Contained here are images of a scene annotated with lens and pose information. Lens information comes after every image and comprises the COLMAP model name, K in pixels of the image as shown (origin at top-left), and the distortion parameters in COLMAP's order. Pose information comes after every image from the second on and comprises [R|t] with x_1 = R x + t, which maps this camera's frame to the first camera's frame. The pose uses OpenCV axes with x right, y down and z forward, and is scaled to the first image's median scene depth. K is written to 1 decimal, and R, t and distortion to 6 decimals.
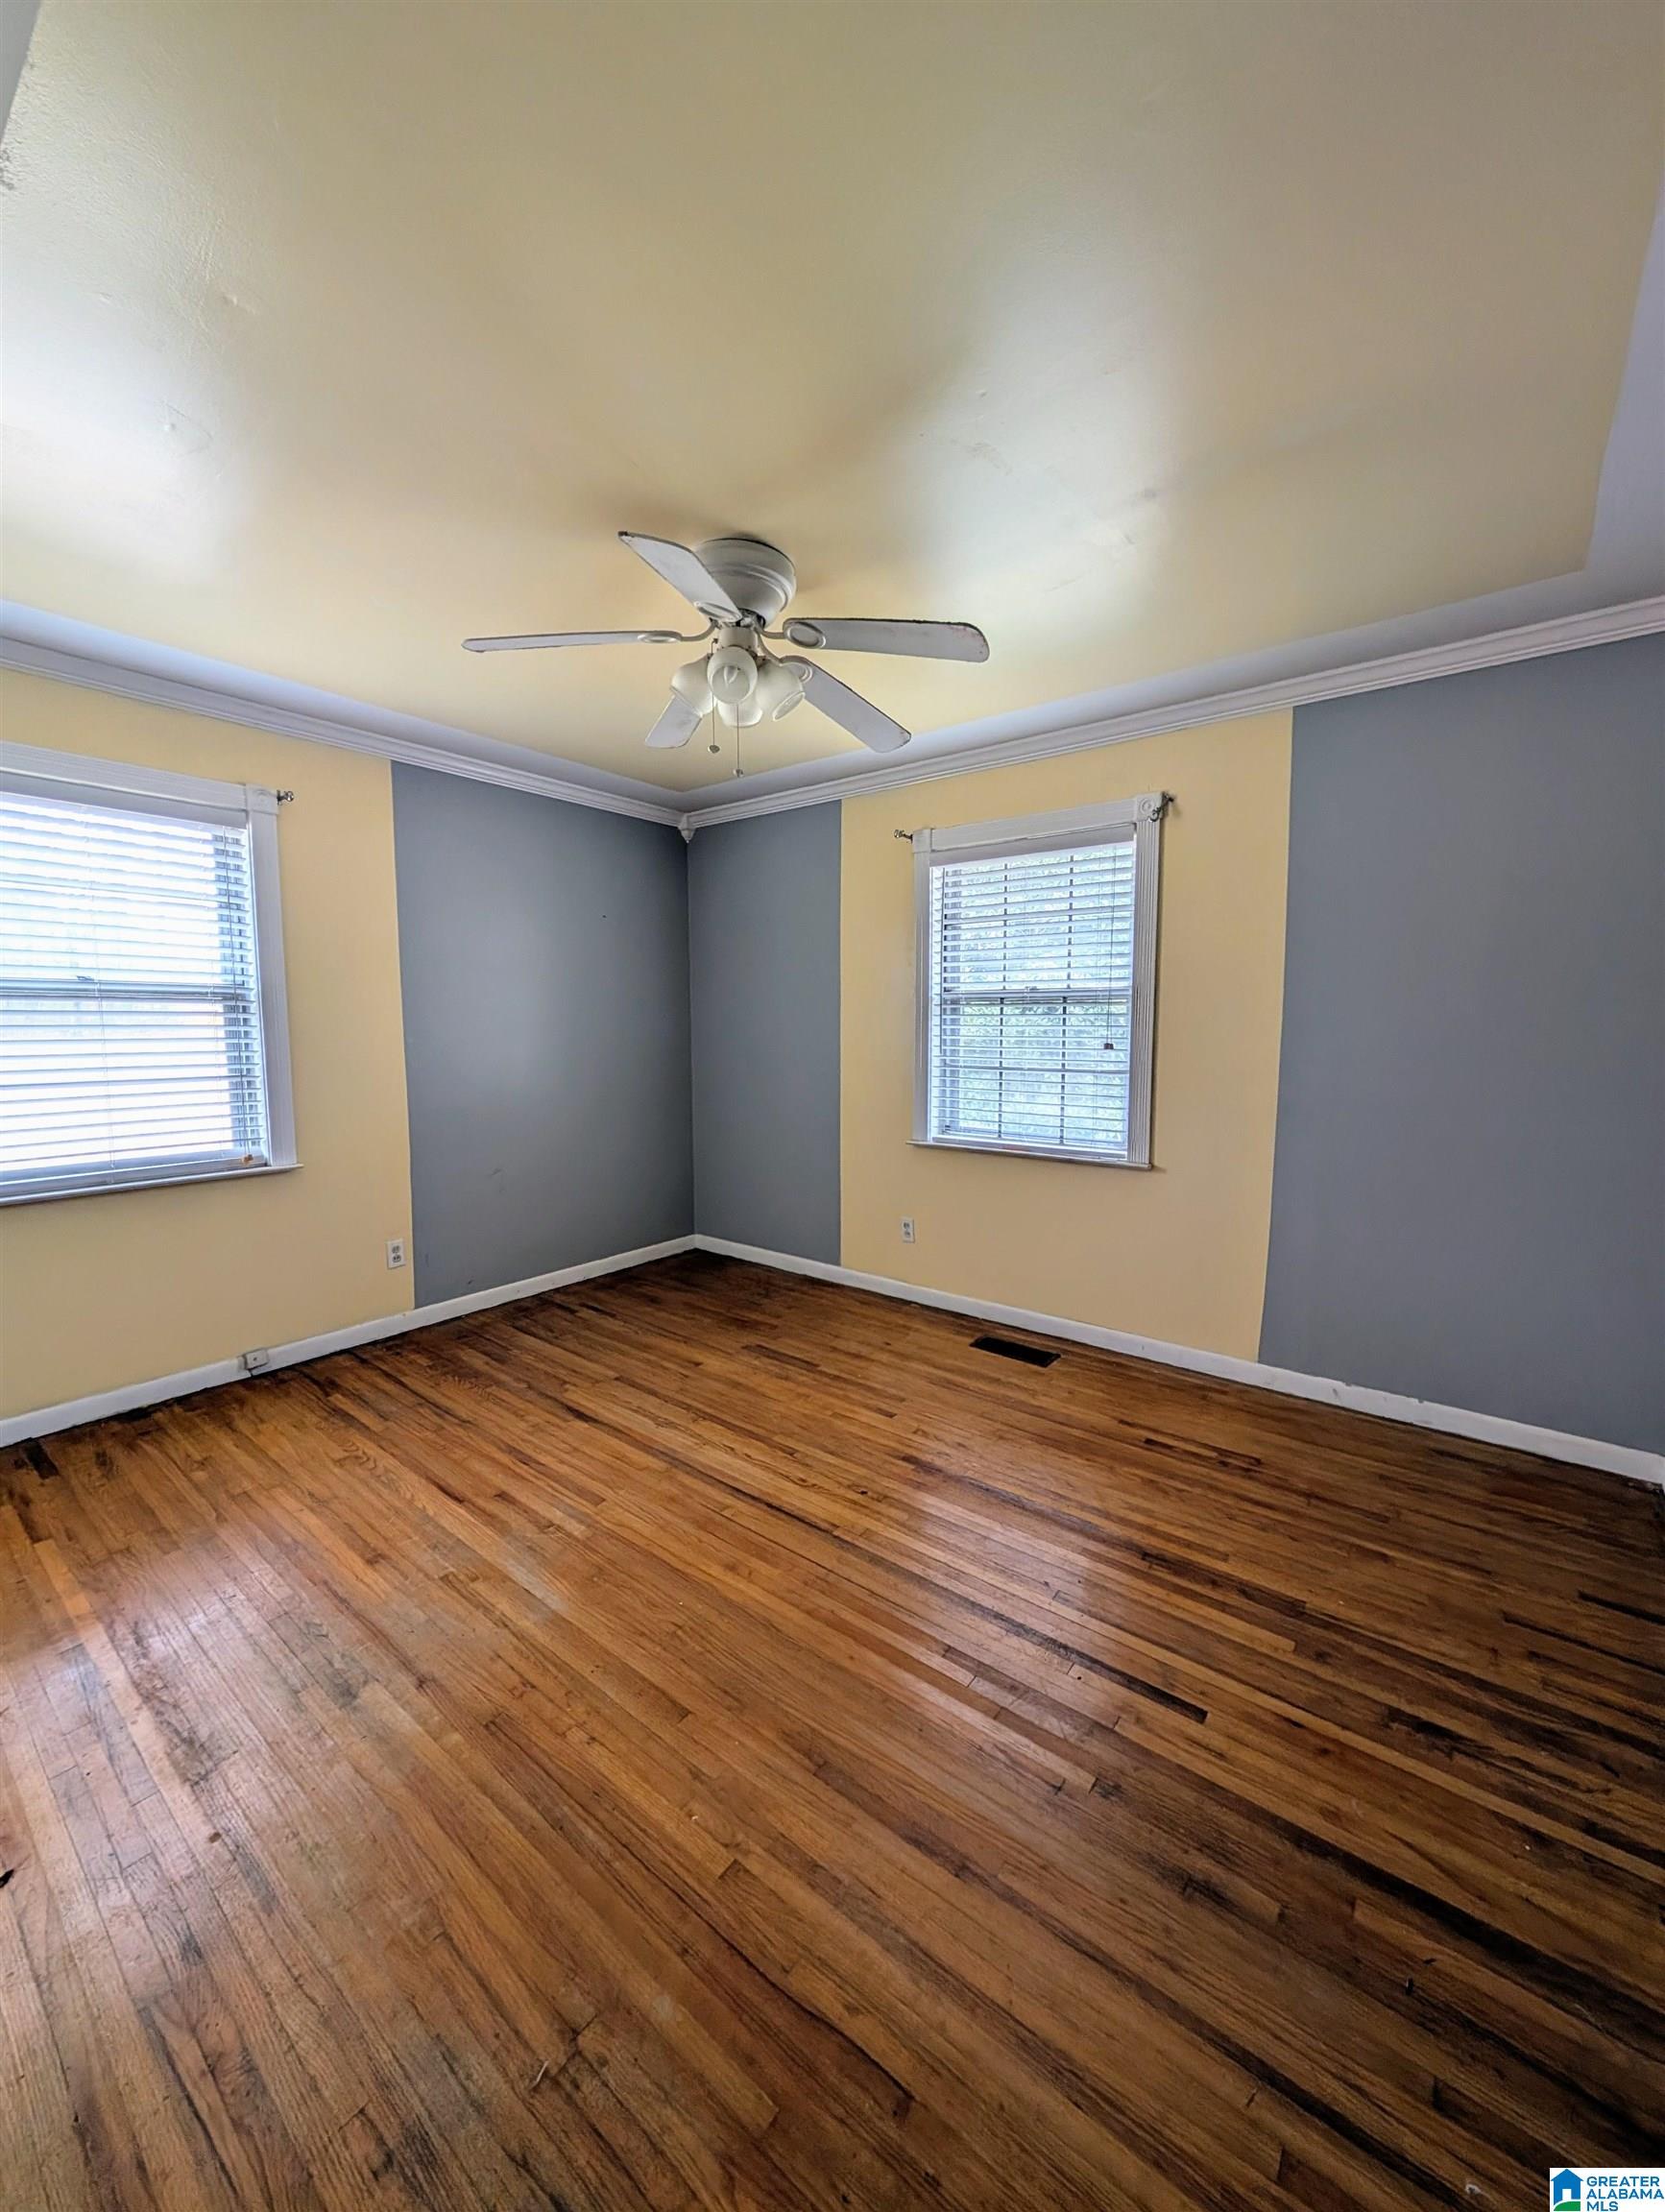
lens RADIAL K [[851.4, 0, 834.8], [0, 851.4, 1105.0], [0, 0, 1]] dist [0.000824, 0.000070]
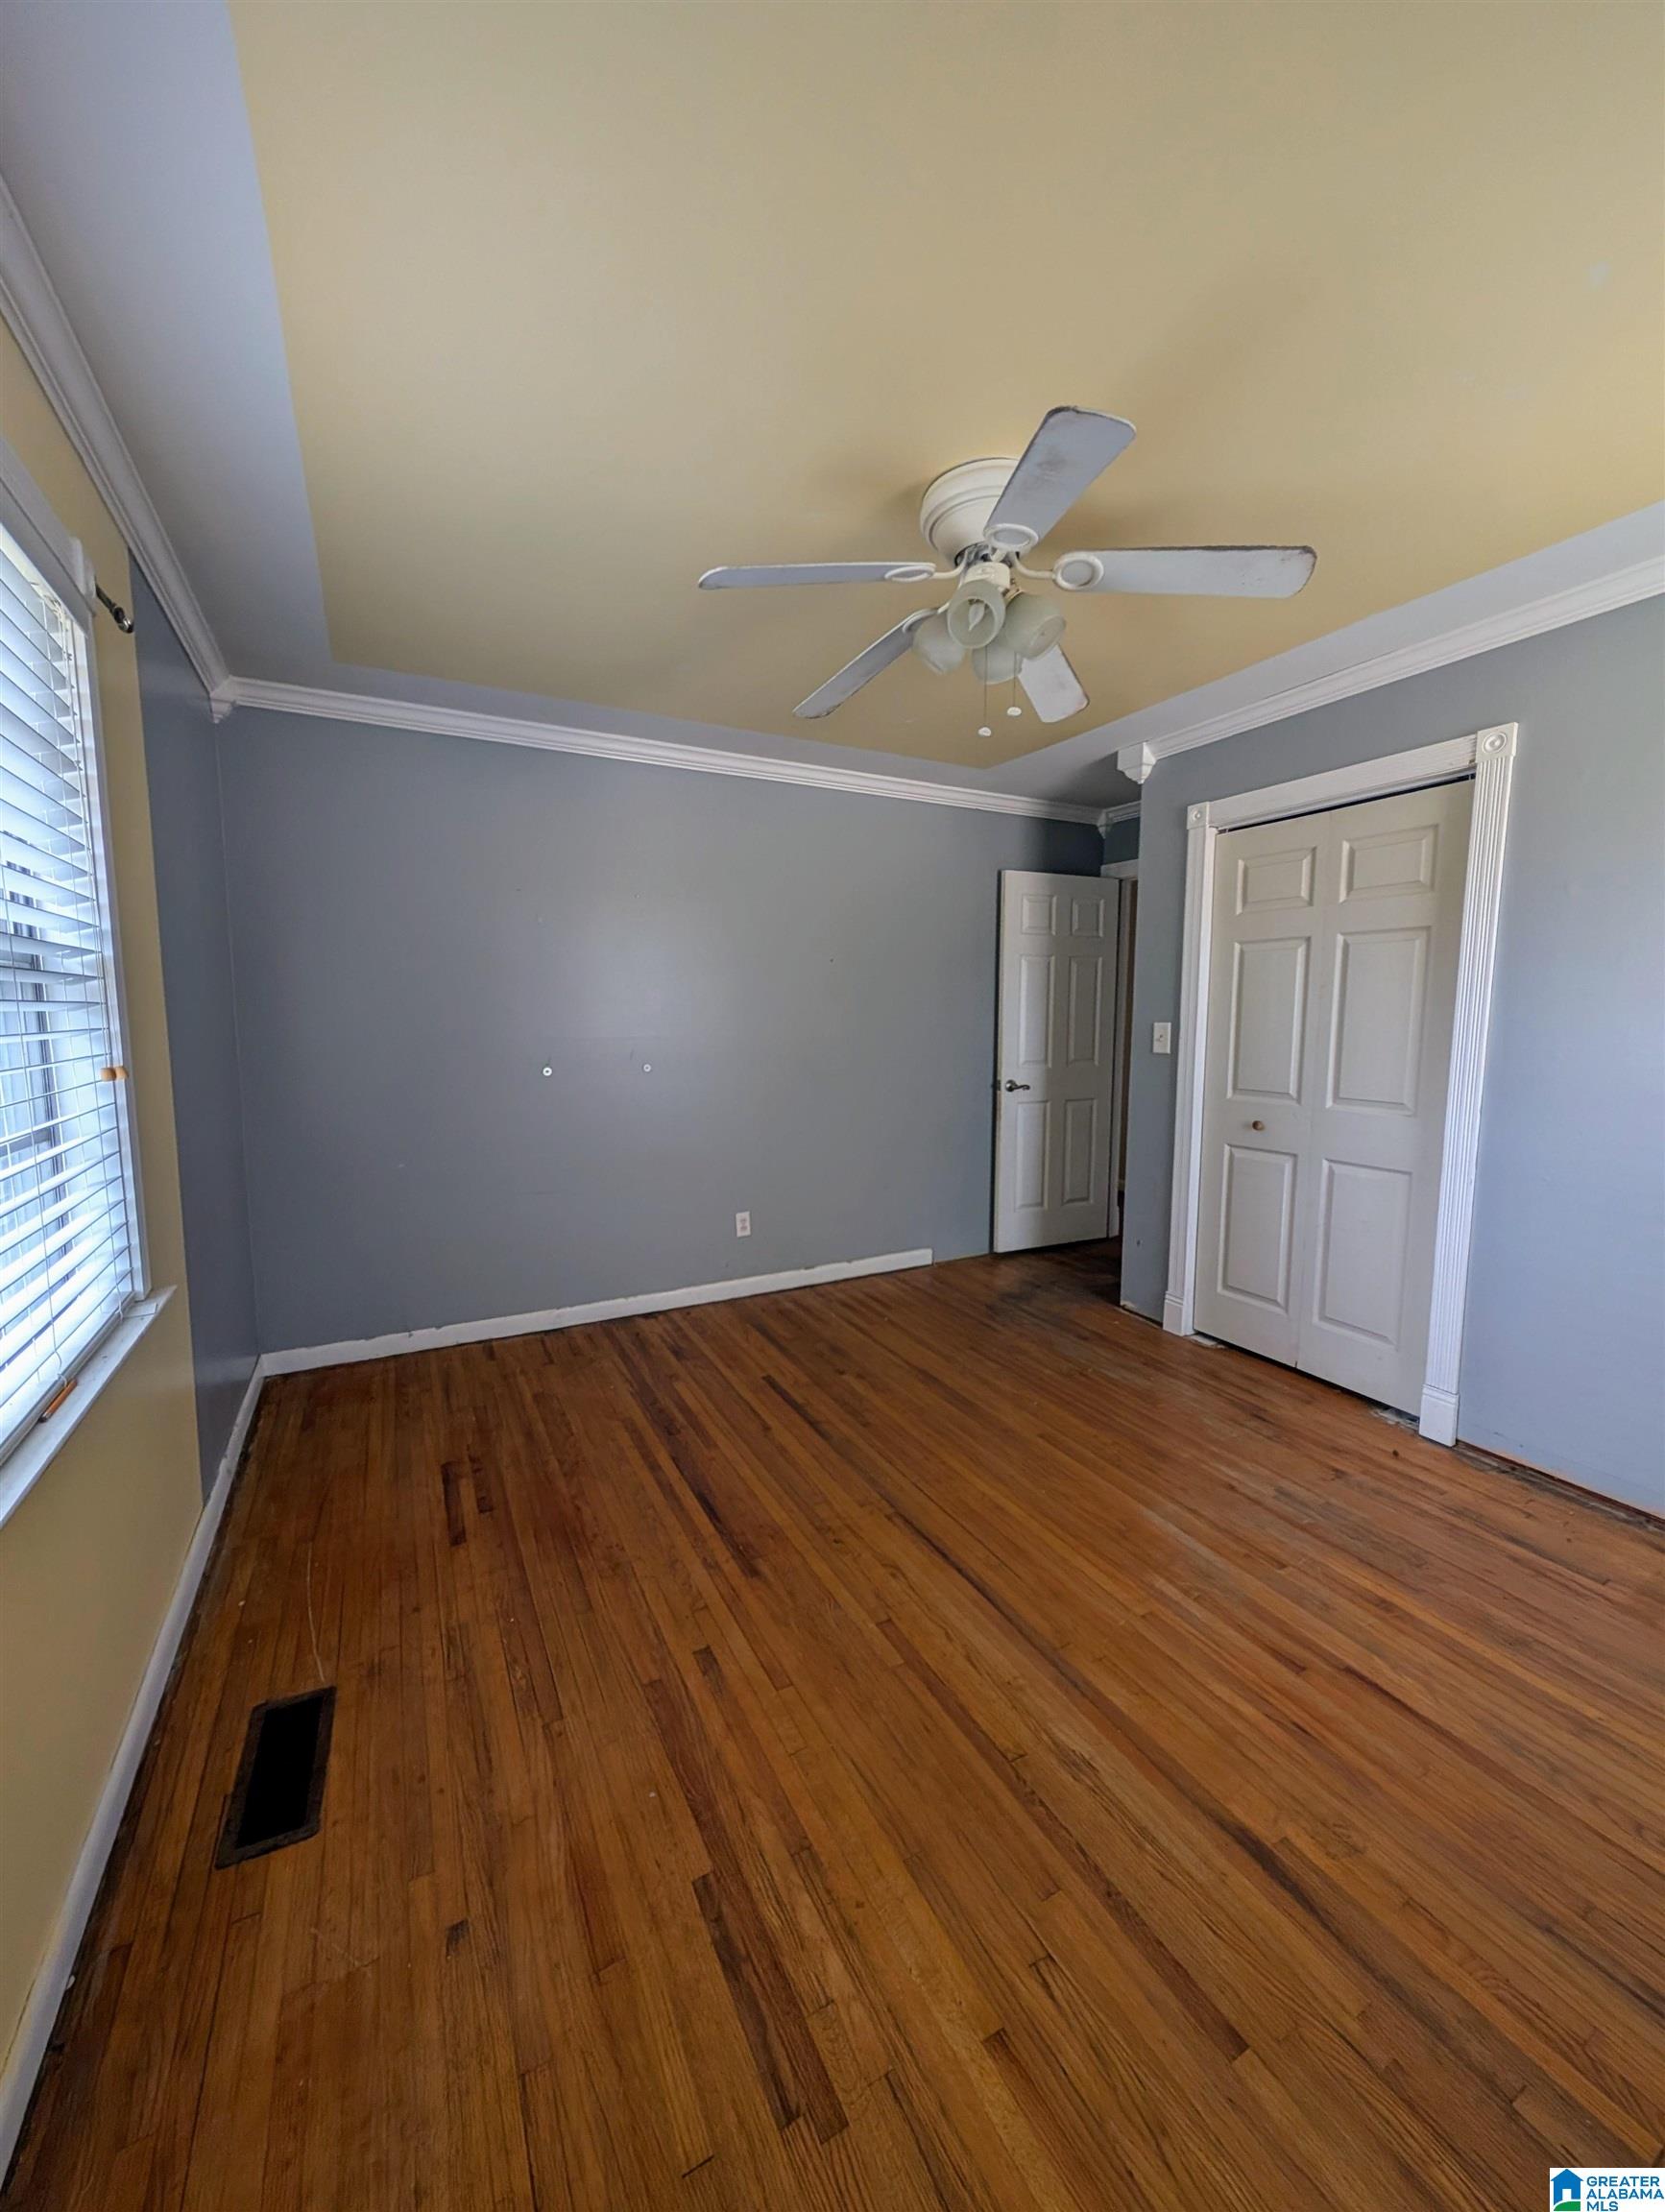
lens RADIAL K [[851.4, 0, 831.4], [0, 851.4, 1103.3], [0, 0, 1]] dist [0.000824, 0.000070]
pose [[-0.914983, -0.043192, 0.401173, -0.278020], [0.041657, 0.978829, 0.200394, -0.162716], [-0.401336, 0.200069, -0.893813, 1.590815]]
